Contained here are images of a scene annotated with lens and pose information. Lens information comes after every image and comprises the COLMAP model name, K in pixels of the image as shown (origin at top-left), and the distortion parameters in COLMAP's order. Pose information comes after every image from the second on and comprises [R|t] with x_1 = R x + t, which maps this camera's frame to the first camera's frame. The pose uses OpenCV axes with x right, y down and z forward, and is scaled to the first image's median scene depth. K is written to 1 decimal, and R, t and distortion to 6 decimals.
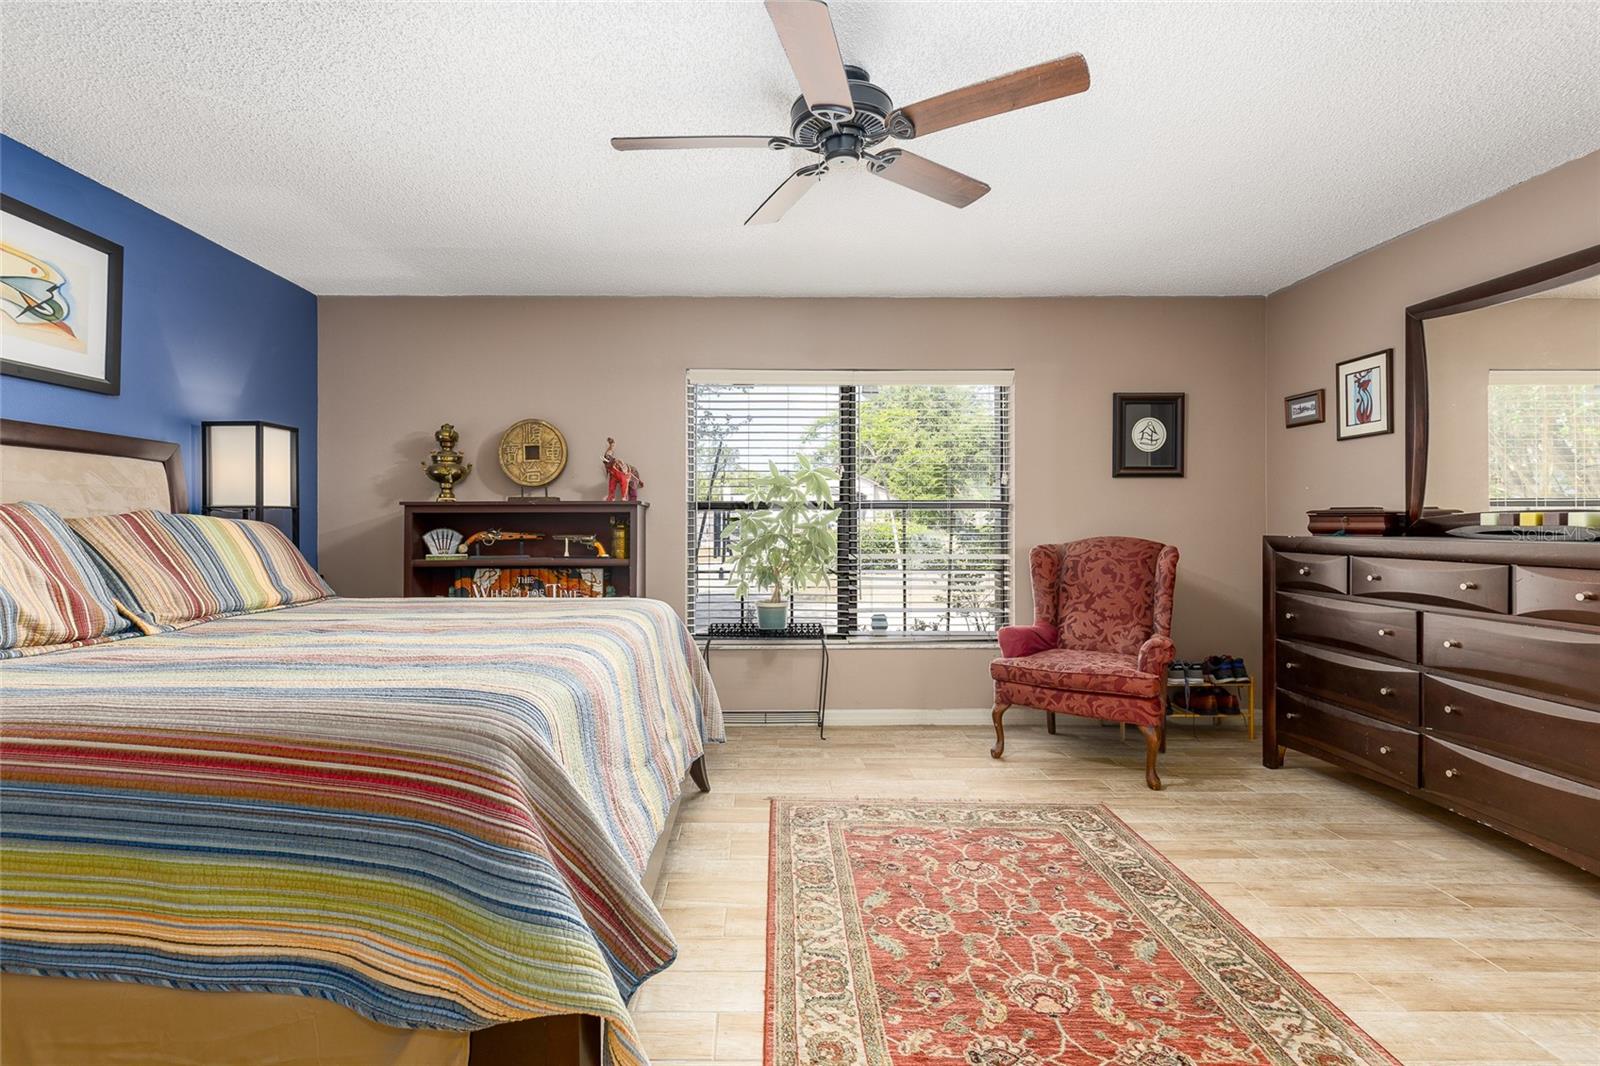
lens RADIAL K [[717.8, 0, 809.4], [0, 717.8, 522.6], [0, 0, 1]] dist [0.008848, -0.003320]
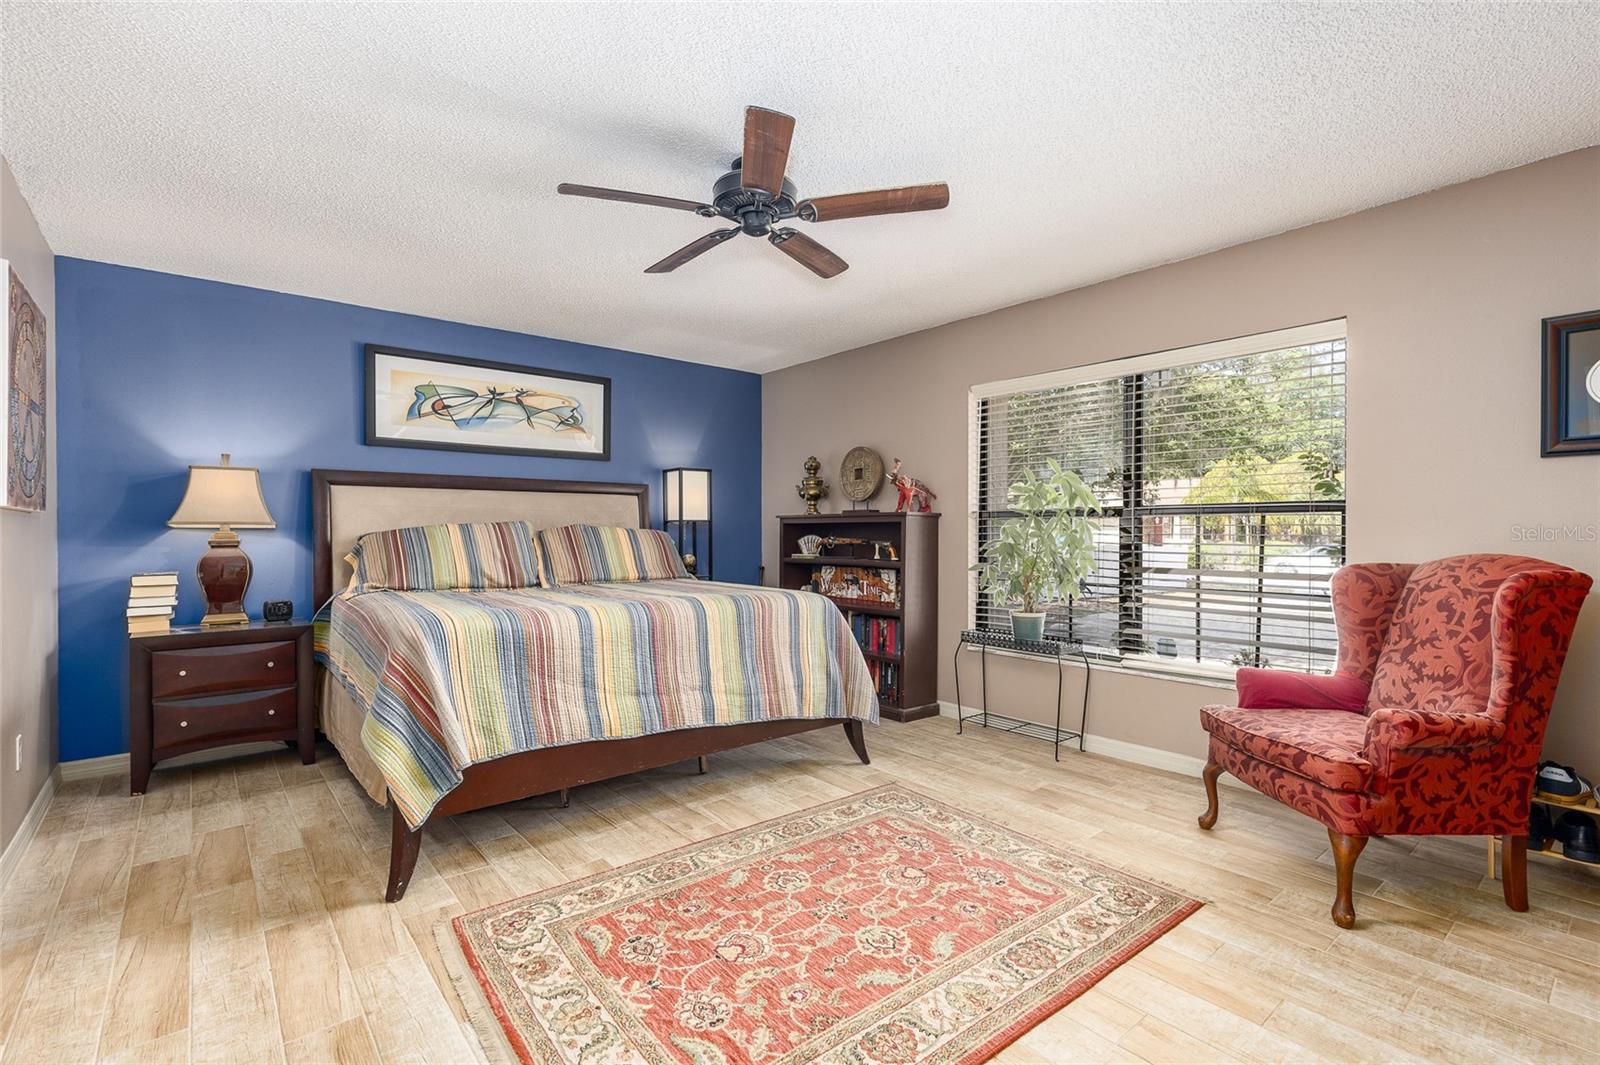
lens RADIAL K [[717.8, 0, 817.3], [0, 717.8, 536.5], [0, 0, 1]] dist [0.008848, -0.003320]
pose [[0.653965, 0.007448, -0.756488, 0.685207], [0.000066, 0.999951, 0.009902, -0.002757], [0.756525, -0.006526, 0.653933, 0.190311]]
